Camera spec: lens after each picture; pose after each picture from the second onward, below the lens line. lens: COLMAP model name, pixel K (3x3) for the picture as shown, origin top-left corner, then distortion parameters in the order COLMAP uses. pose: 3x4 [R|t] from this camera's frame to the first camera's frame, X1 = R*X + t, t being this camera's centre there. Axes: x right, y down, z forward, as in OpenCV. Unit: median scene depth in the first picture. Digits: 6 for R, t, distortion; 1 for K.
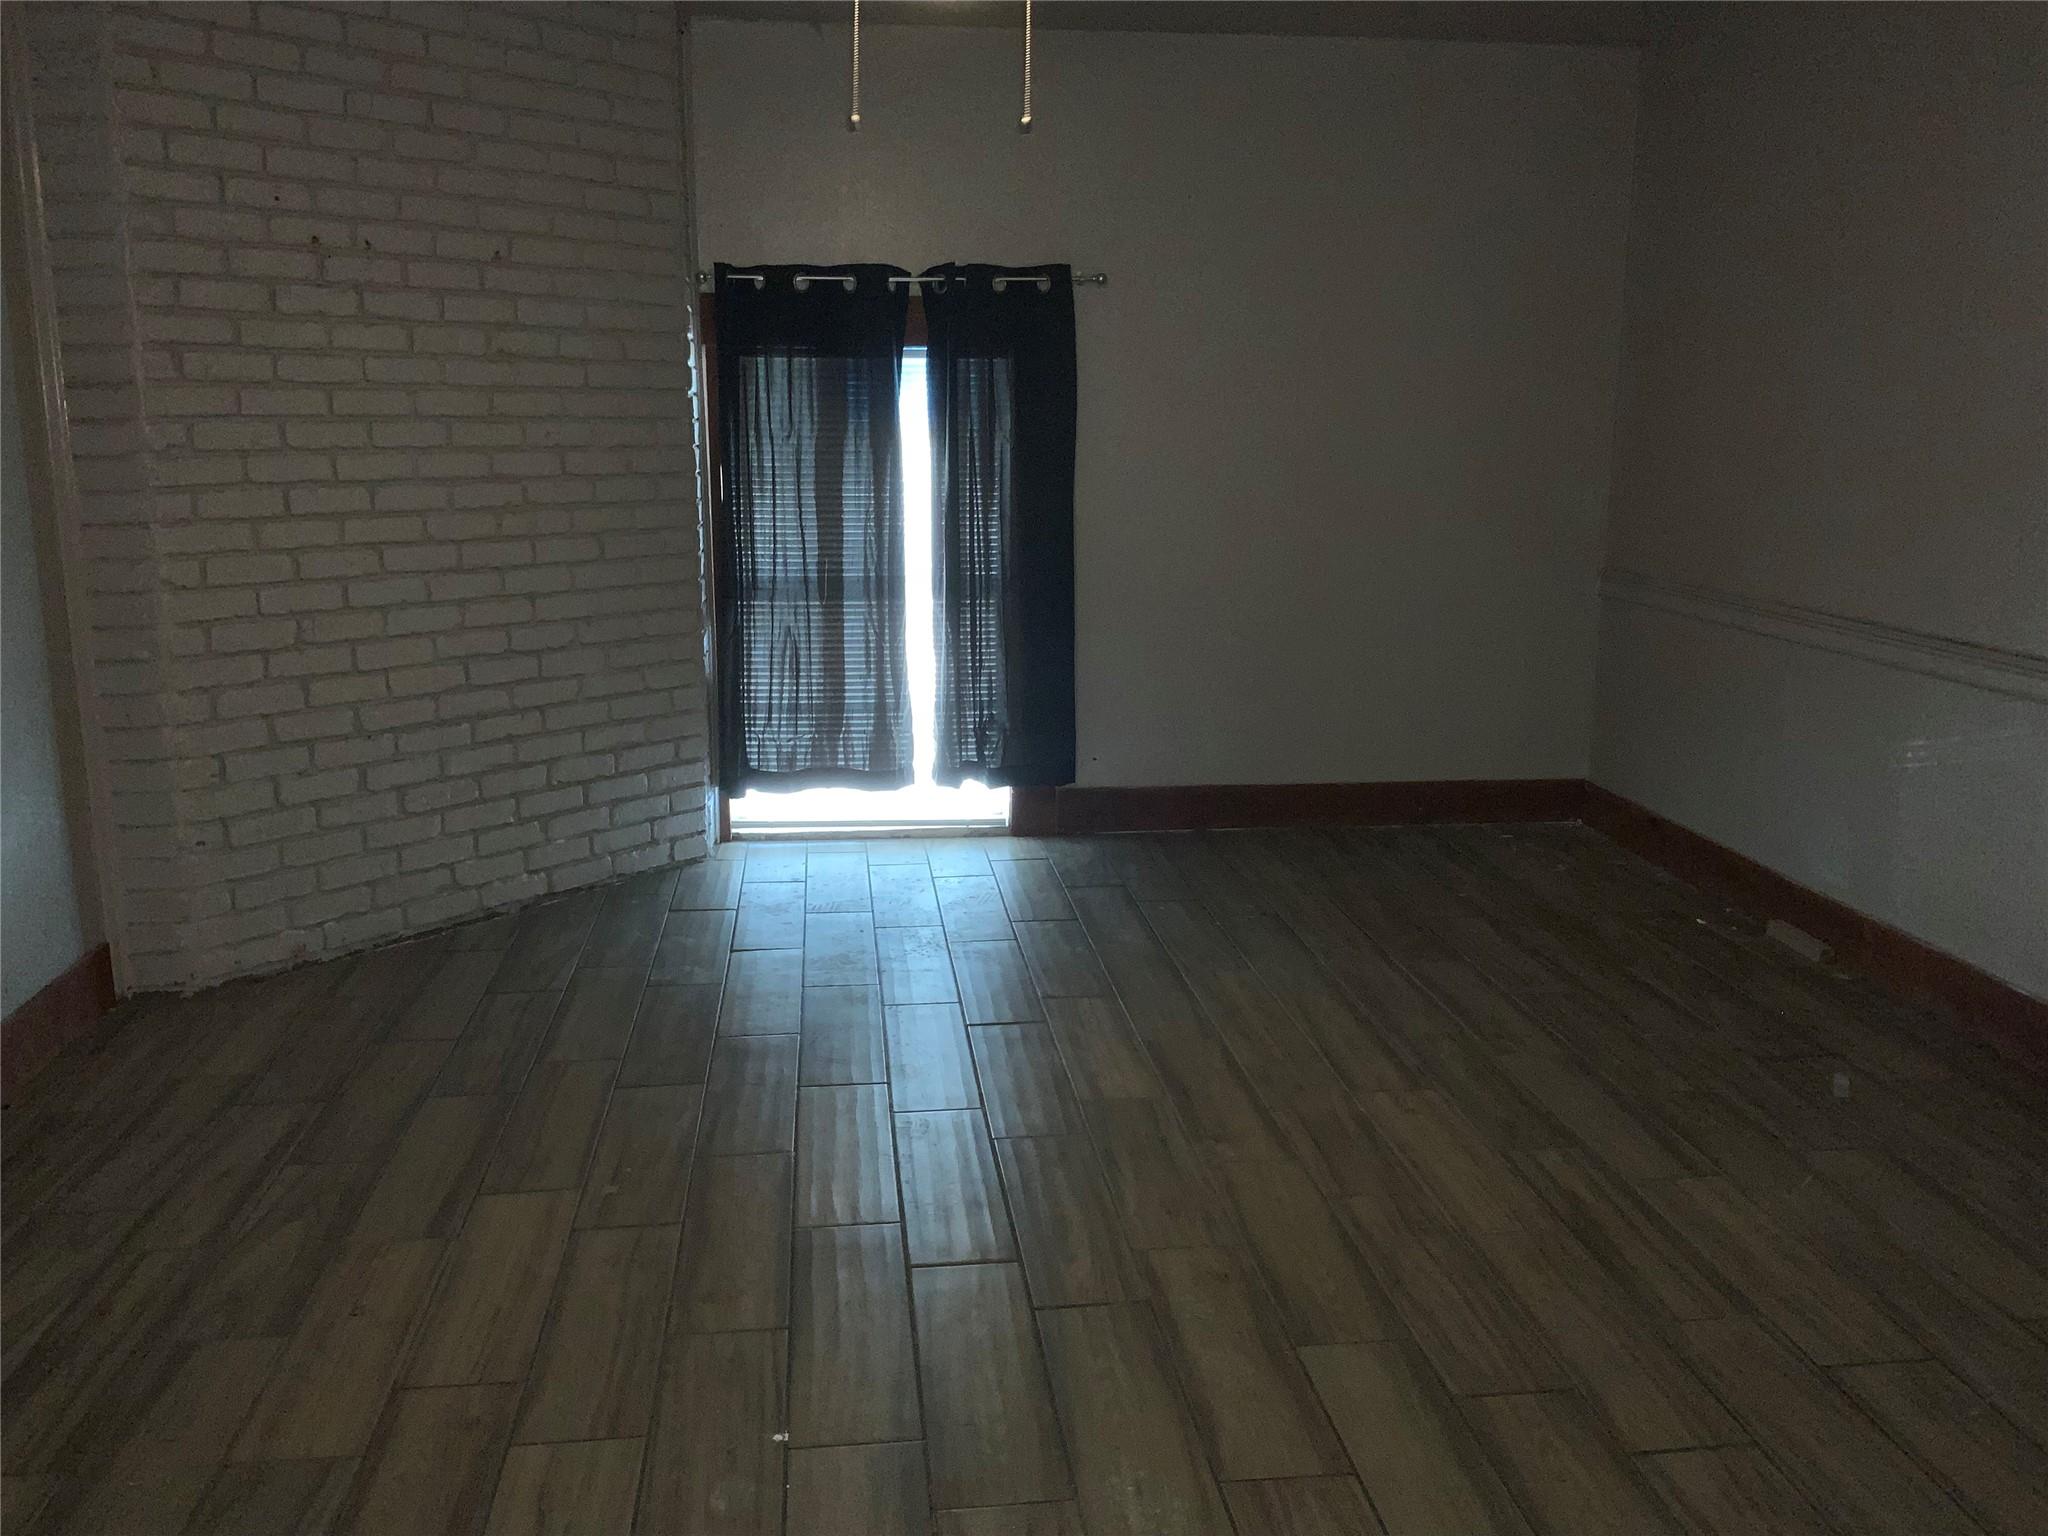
lens RADIAL K [[1702.4, 0, 1024.0], [0, 1702.4, 768.0], [0, 0, 1]] dist [0.048605, -0.095159]
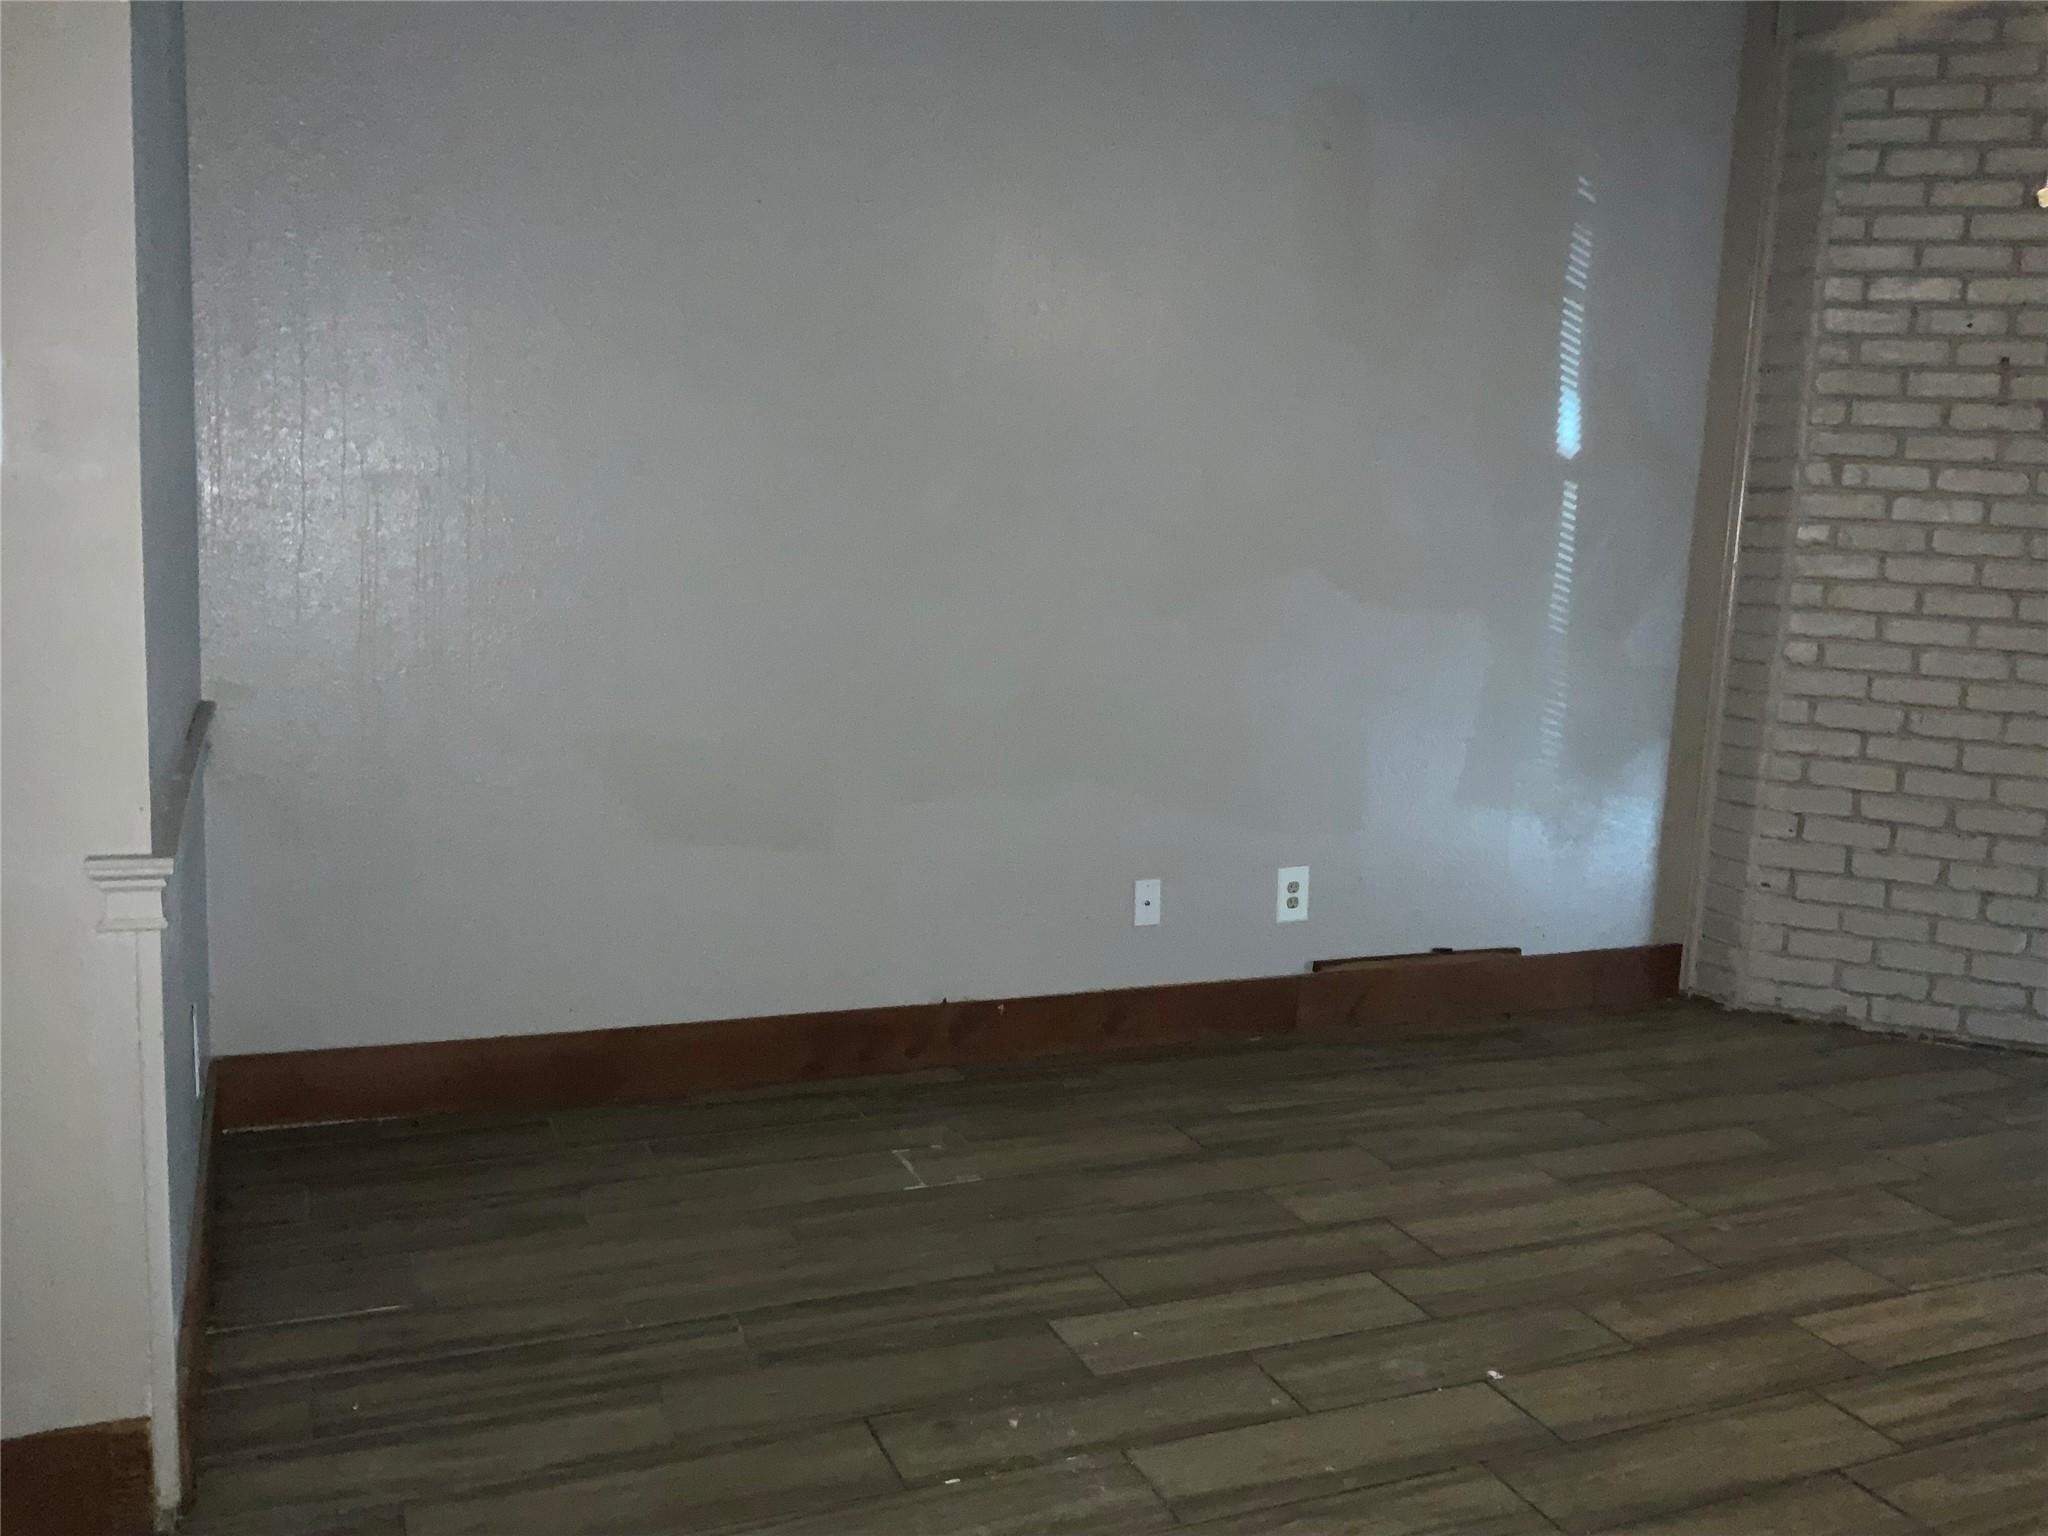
lens RADIAL K [[1702.4, 0, 1024.0], [0, 1702.4, 768.0], [0, 0, 1]] dist [0.048605, -0.095159]
pose [[0.286072, 0.157337, -0.945203, 0.434549], [-0.244773, 0.965699, 0.086666, -0.009230], [0.926417, 0.206567, 0.314771, 0.154549]]
